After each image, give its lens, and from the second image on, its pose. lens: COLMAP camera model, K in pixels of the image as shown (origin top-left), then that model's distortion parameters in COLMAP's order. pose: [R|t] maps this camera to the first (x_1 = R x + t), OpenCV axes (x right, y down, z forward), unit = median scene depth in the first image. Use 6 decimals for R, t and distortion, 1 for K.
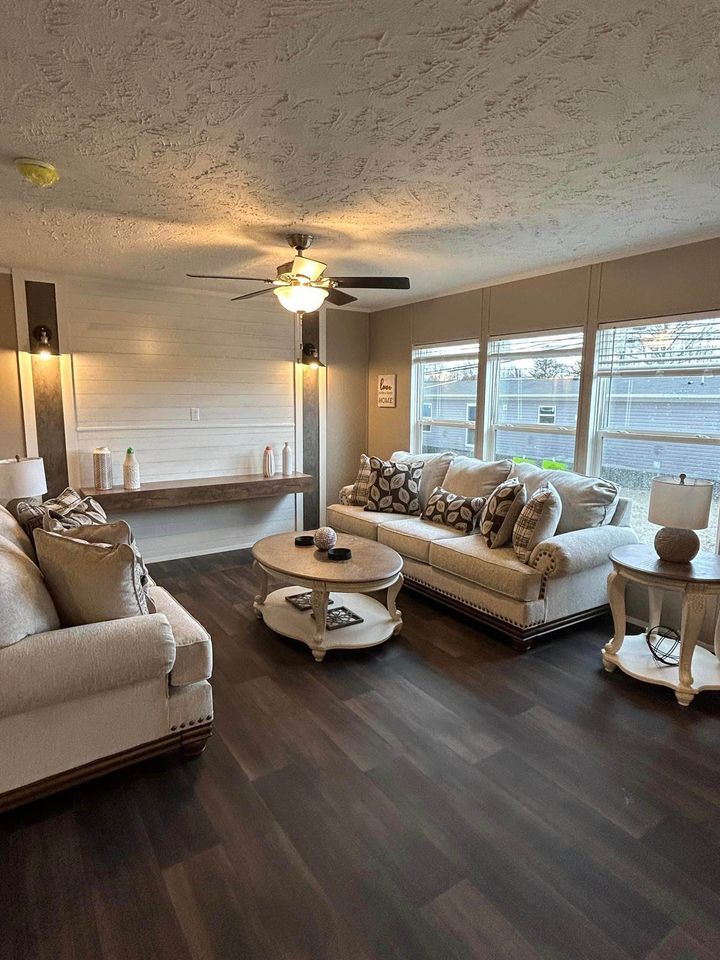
lens RADIAL K [[554.2, 0, 361.7], [0, 554.2, 480.7], [0, 0, 1]] dist [-0.006493, -0.001468]
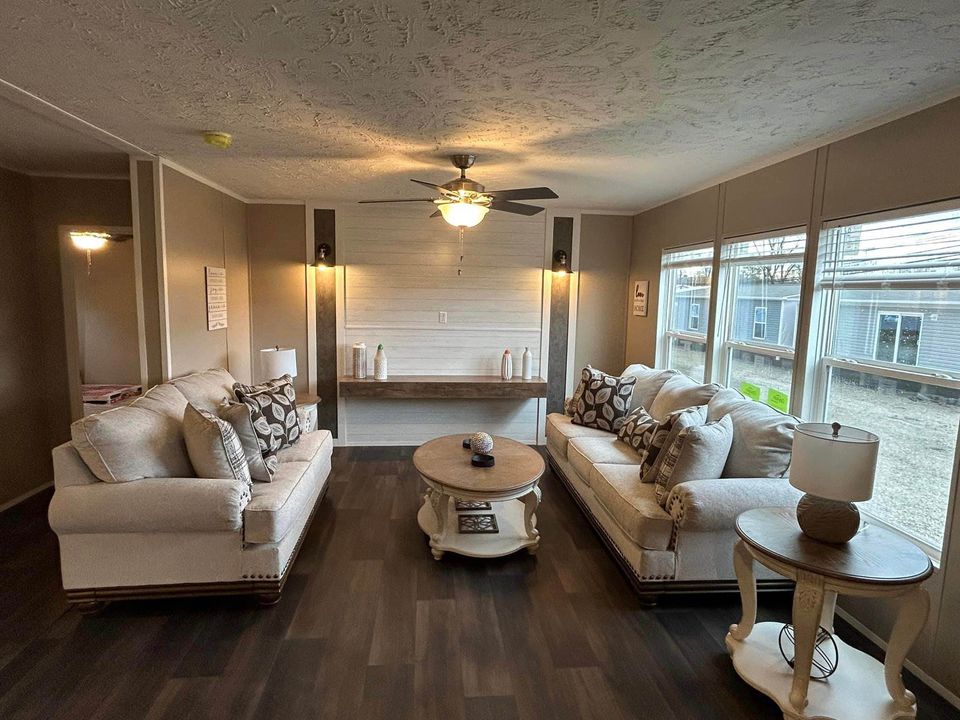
lens RADIAL K [[554.2, 0, 478.2], [0, 554.2, 360.4], [0, 0, 1]] dist [-0.006493, -0.001468]
pose [[0.873121, 0.070417, -0.482391, 0.384913], [-0.087007, 0.996135, -0.012072, -0.034313], [0.479677, 0.052512, 0.875873, 0.086032]]
